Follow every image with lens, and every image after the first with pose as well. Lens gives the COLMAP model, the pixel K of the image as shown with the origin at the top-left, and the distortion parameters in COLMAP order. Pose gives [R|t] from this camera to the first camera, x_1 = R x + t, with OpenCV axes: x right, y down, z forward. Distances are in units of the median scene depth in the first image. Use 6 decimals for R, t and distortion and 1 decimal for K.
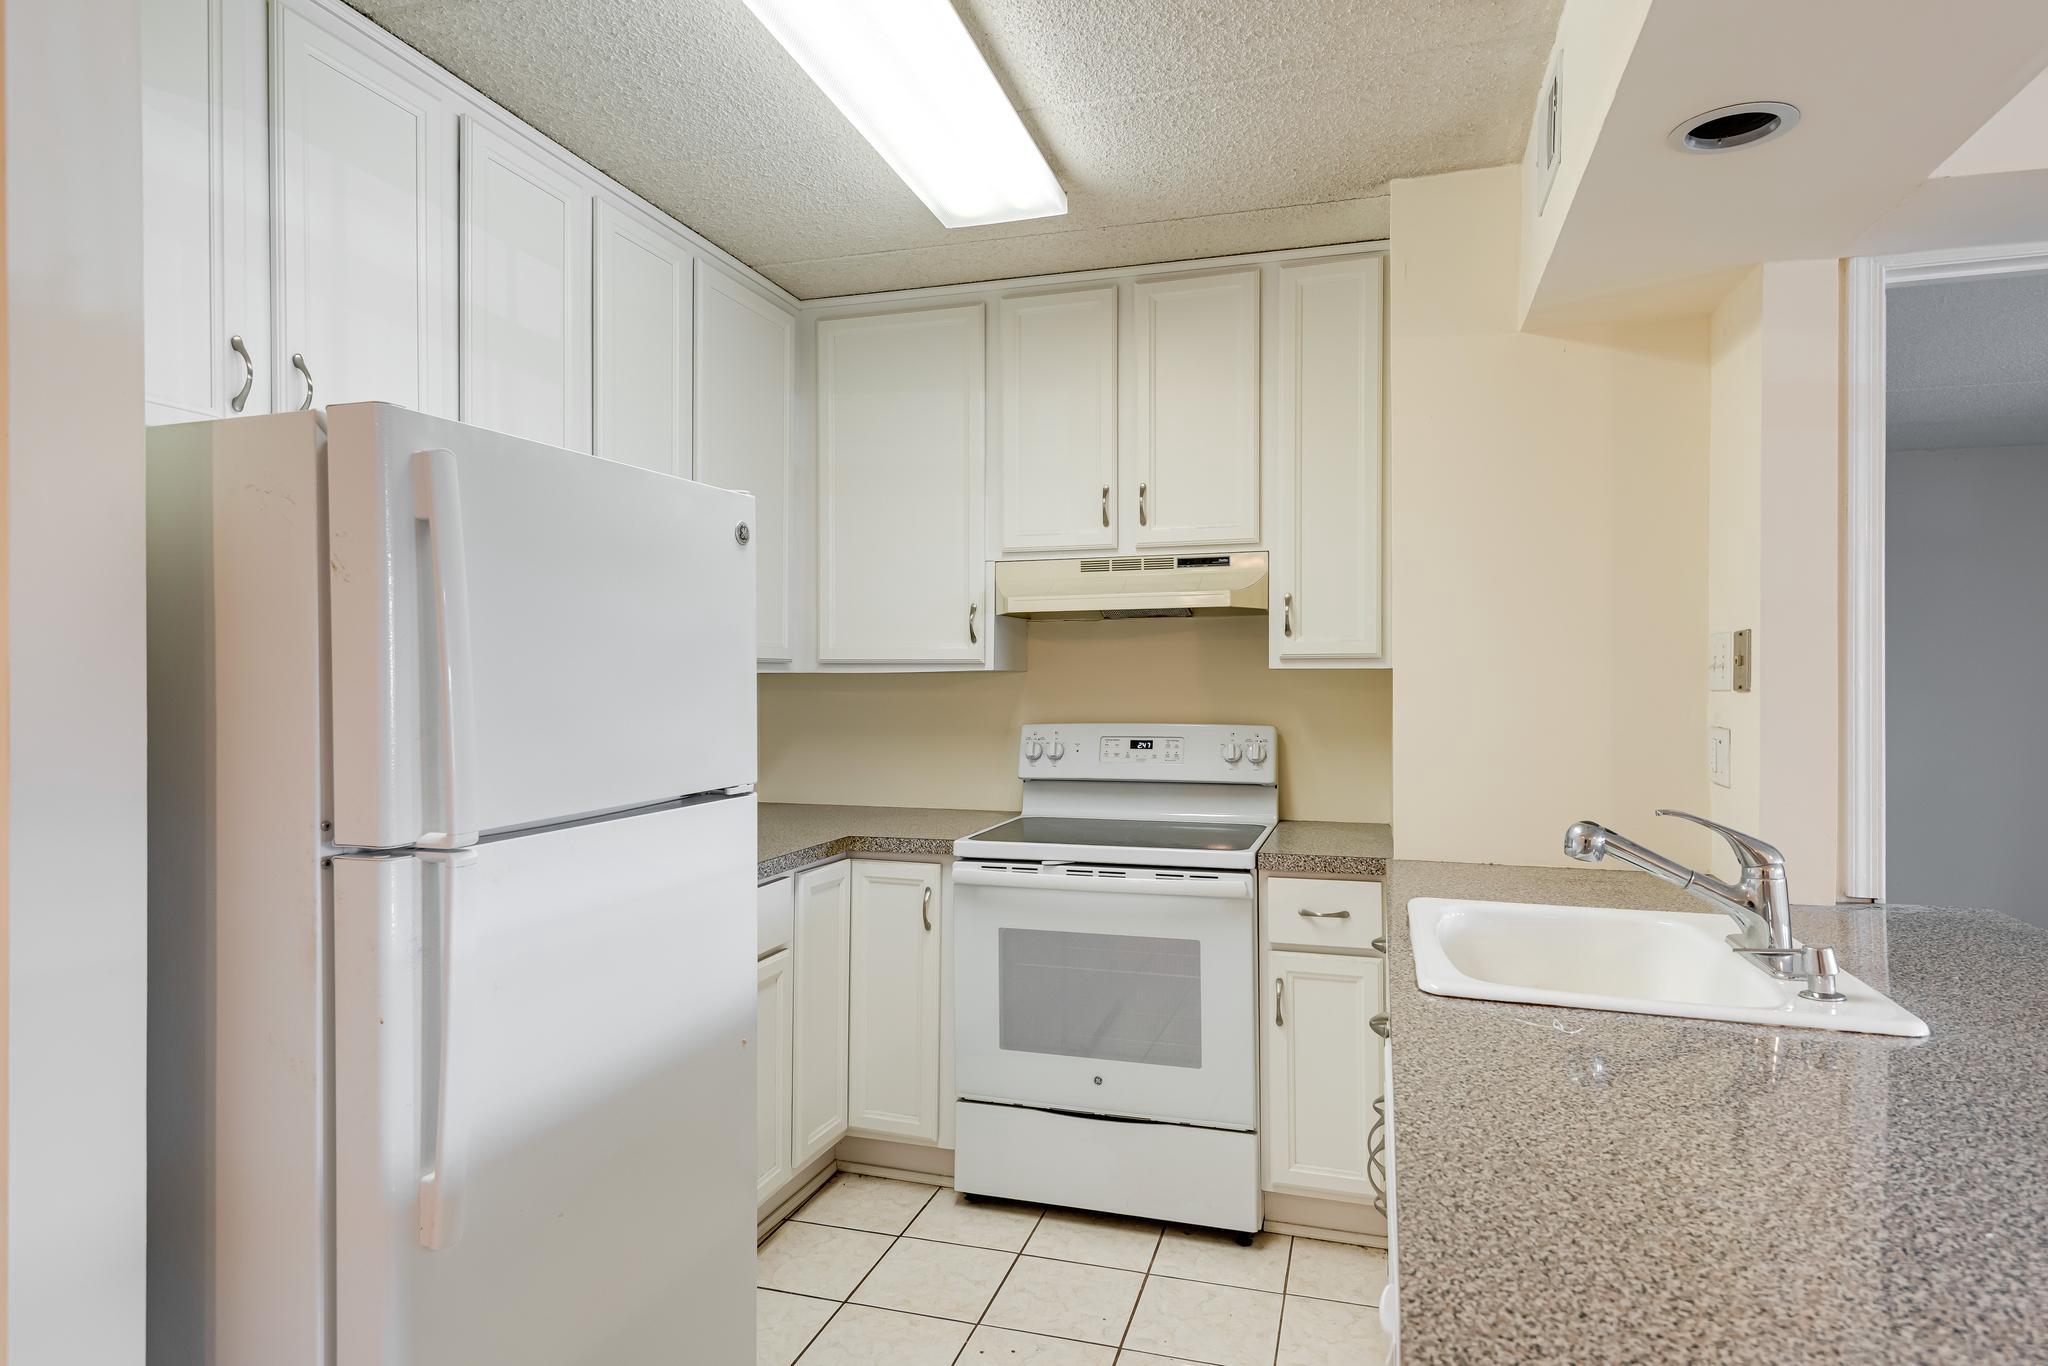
lens RADIAL K [[1142.0, 0, 1024.0], [0, 1142.0, 683.0], [0, 0, 1]] dist [0.024070, -0.000877]
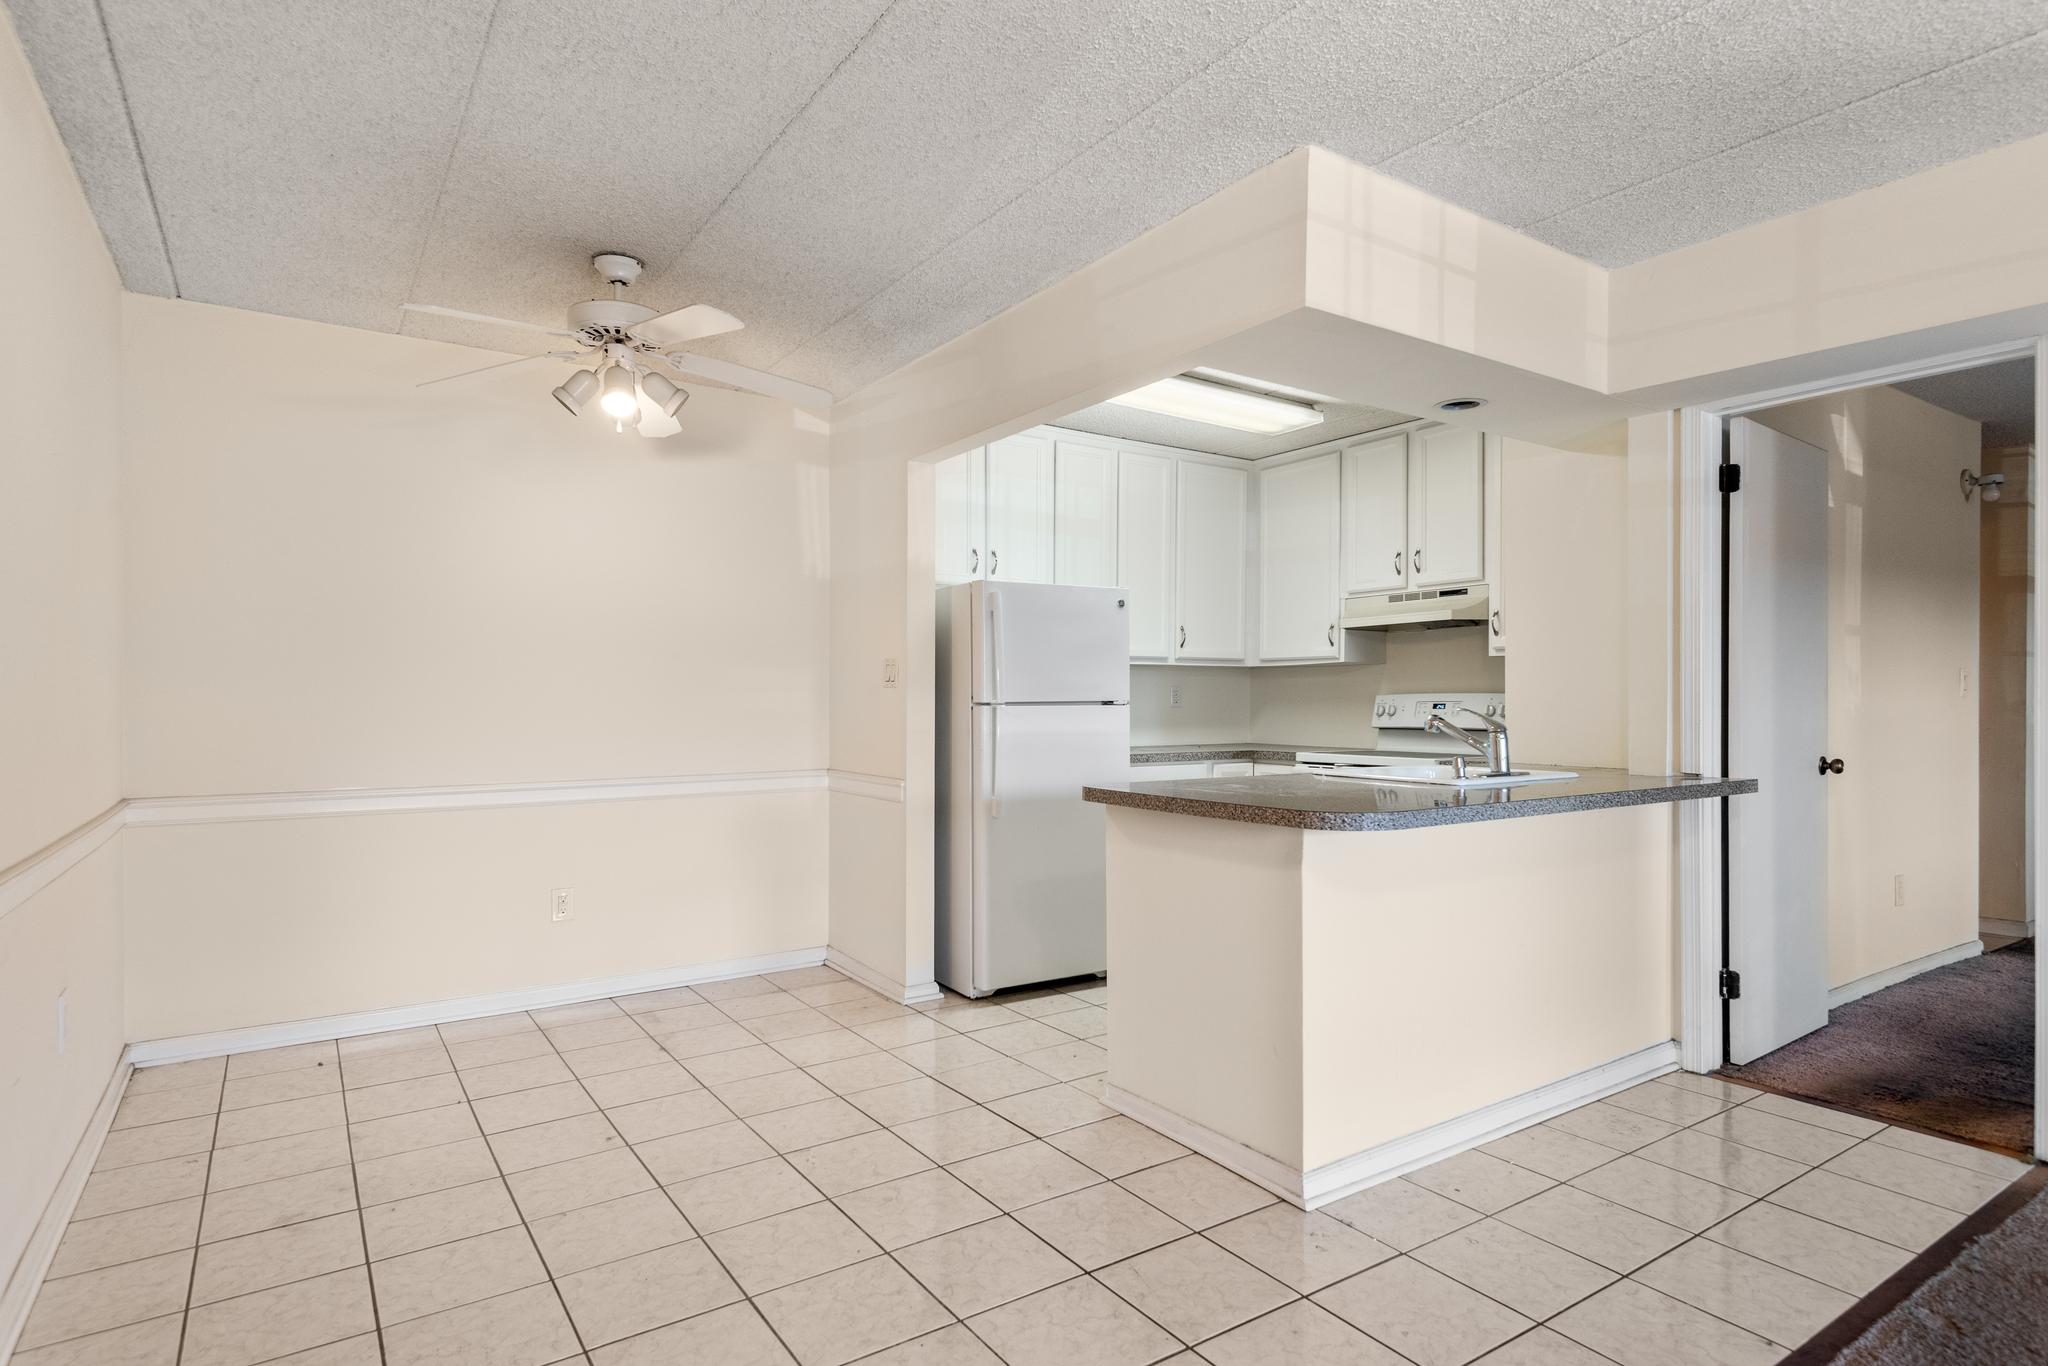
lens RADIAL K [[1063.7, 0, 1021.1], [0, 1063.7, 702.2], [0, 0, 1]] dist [0.000963, 0.000095]
pose [[0.777501, 0.001022, -0.628880, 0.673368], [-0.002577, 0.999995, -0.001561, 0.059891], [0.628876, 0.002834, 0.777501, -0.624401]]
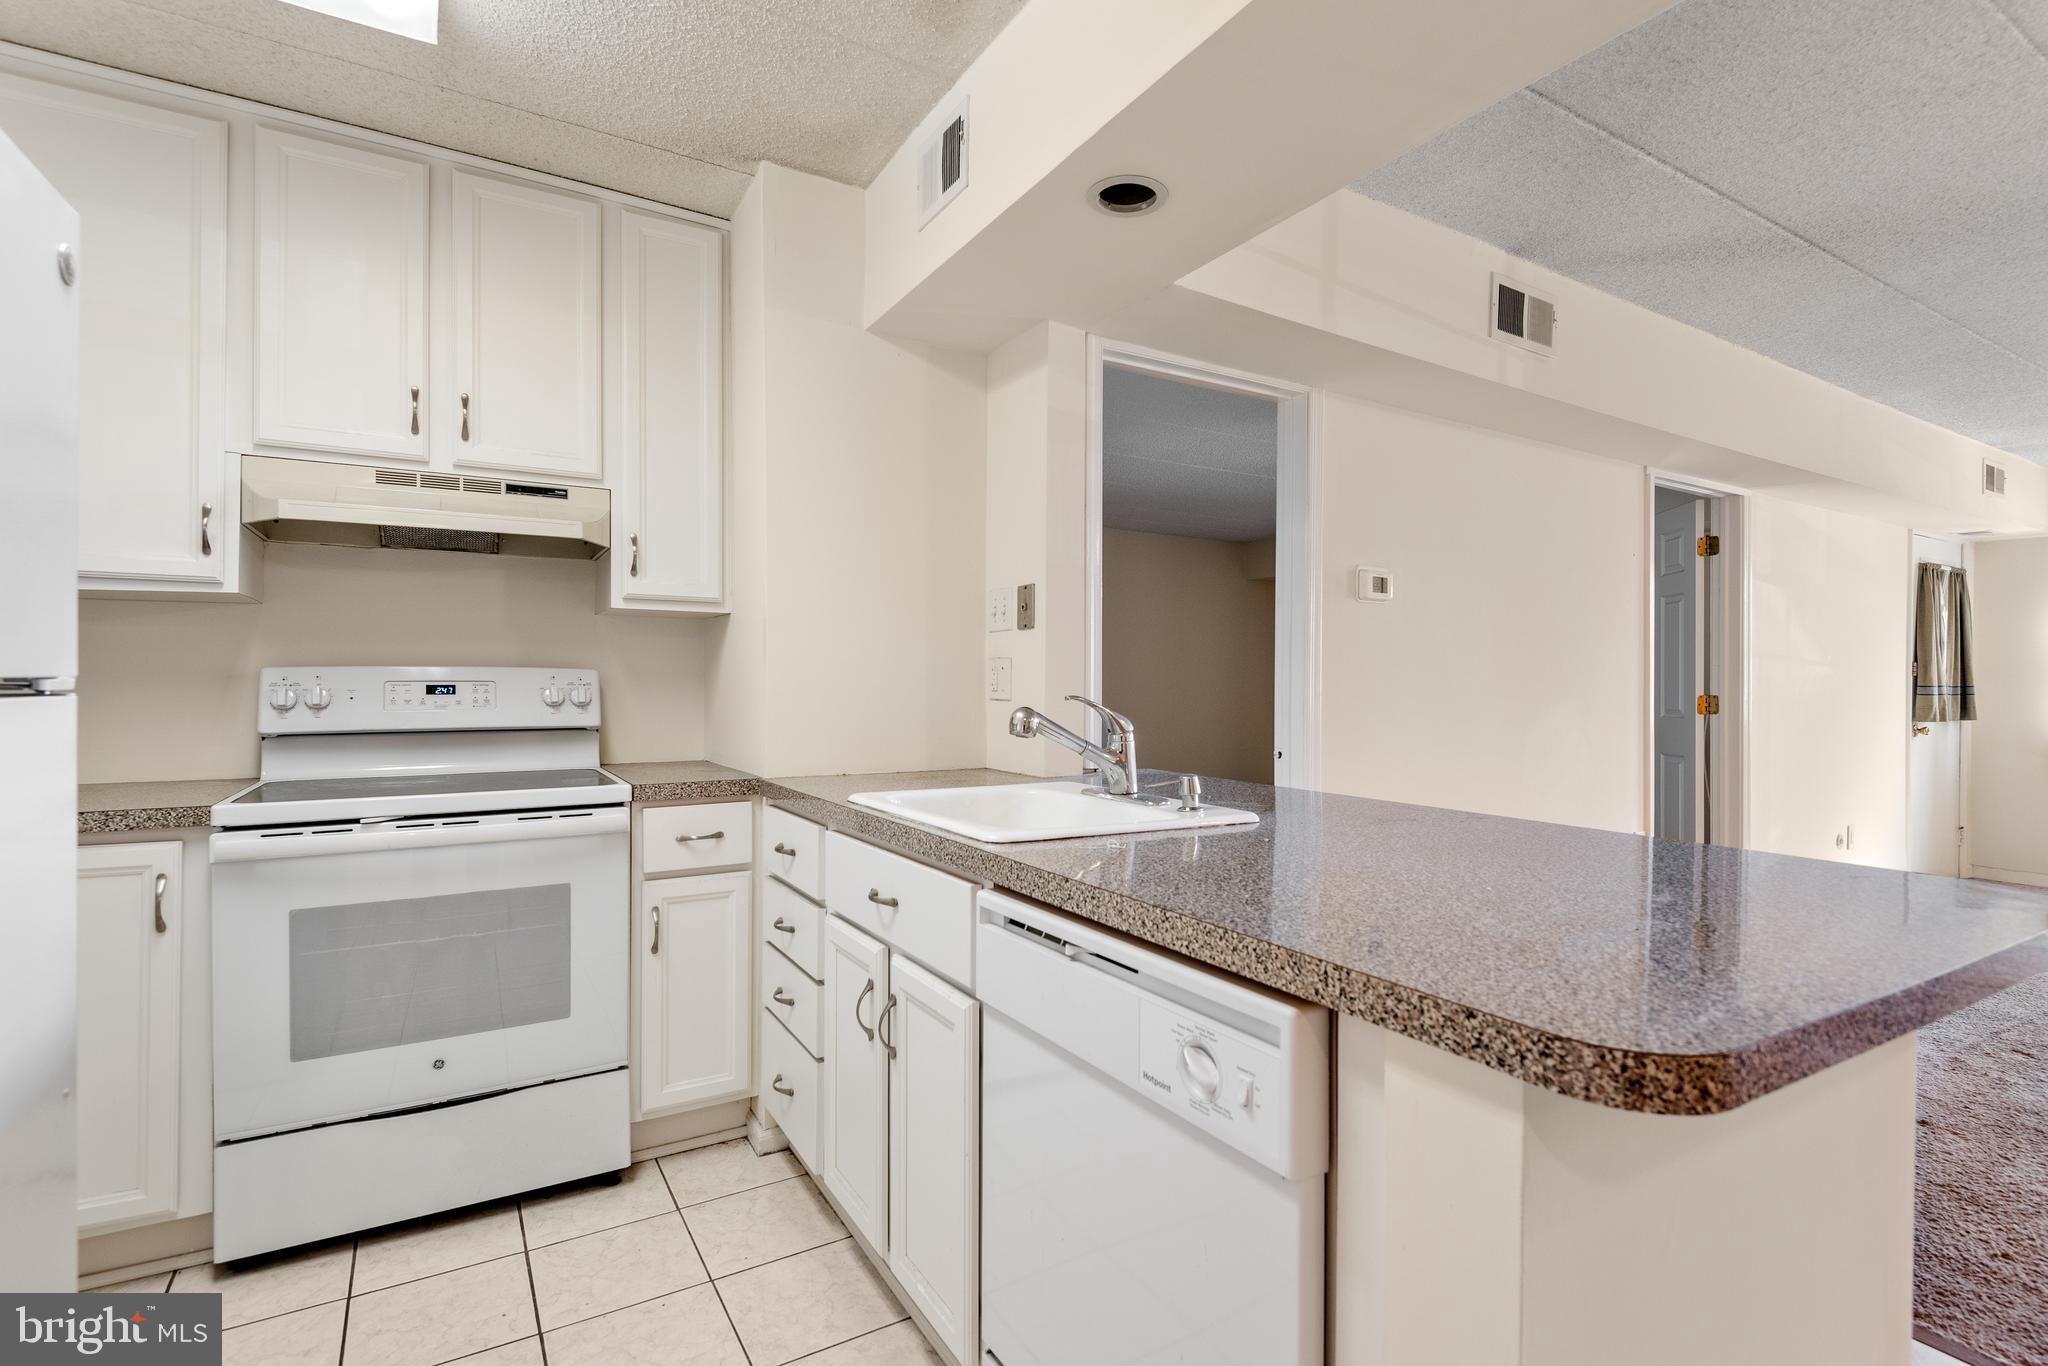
lens RADIAL K [[963.1, 0, 1032.1], [0, 963.1, 688.1], [0, 0, 1]] dist [0.019094, -0.018161]
pose [[0.664974, 0.000670, 0.746866, -0.177033], [-0.002590, 0.999996, 0.001408, 0.057483], [-0.746862, -0.002871, 0.664973, 0.169888]]
